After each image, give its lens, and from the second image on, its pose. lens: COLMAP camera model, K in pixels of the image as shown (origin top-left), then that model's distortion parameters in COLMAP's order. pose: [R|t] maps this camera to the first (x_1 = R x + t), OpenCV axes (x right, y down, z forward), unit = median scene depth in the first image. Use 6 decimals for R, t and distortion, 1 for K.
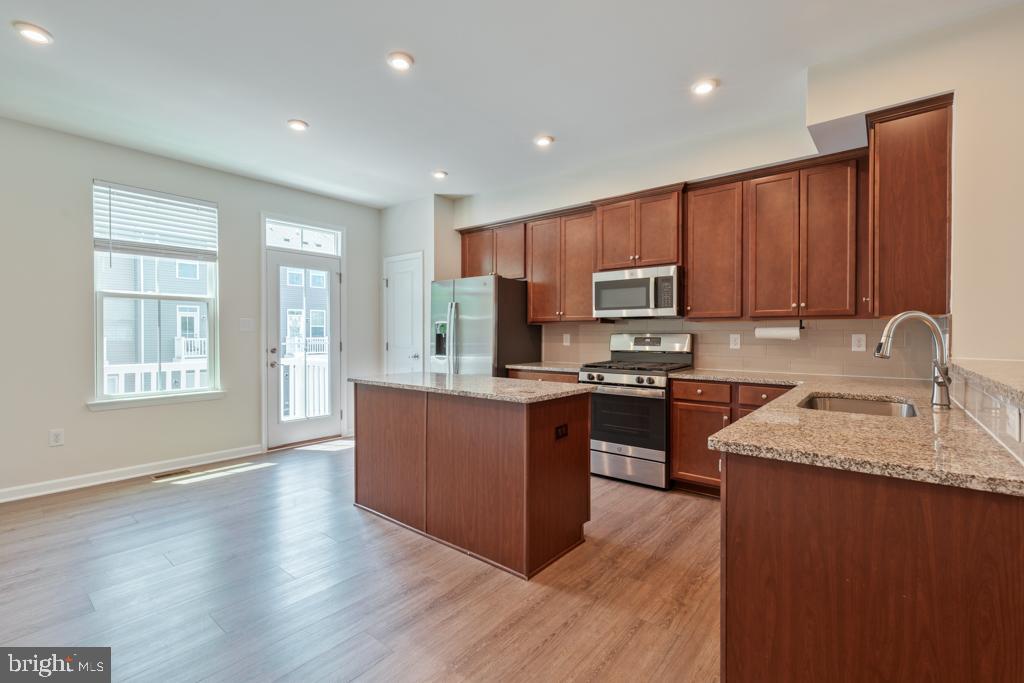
lens RADIAL K [[459.5, 0, 512.0], [0, 459.5, 341.5], [0, 0, 1]] dist [0.001317, 0.000071]
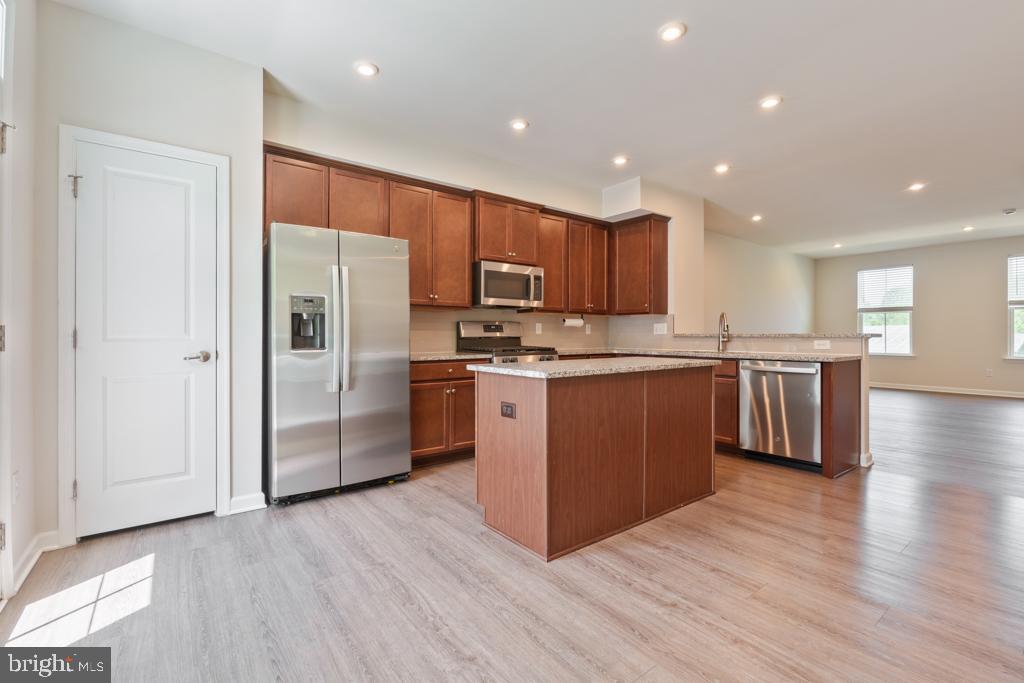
lens RADIAL K [[443.2, 0, 512.0], [0, 443.2, 341.5], [0, 0, 1]] dist [-0.001128, 0.000004]
pose [[0.233213, -0.015924, 0.972295, -0.840706], [0.015931, 0.999794, 0.012554, 0.020962], [-0.972295, 0.012562, 0.233419, 0.765272]]
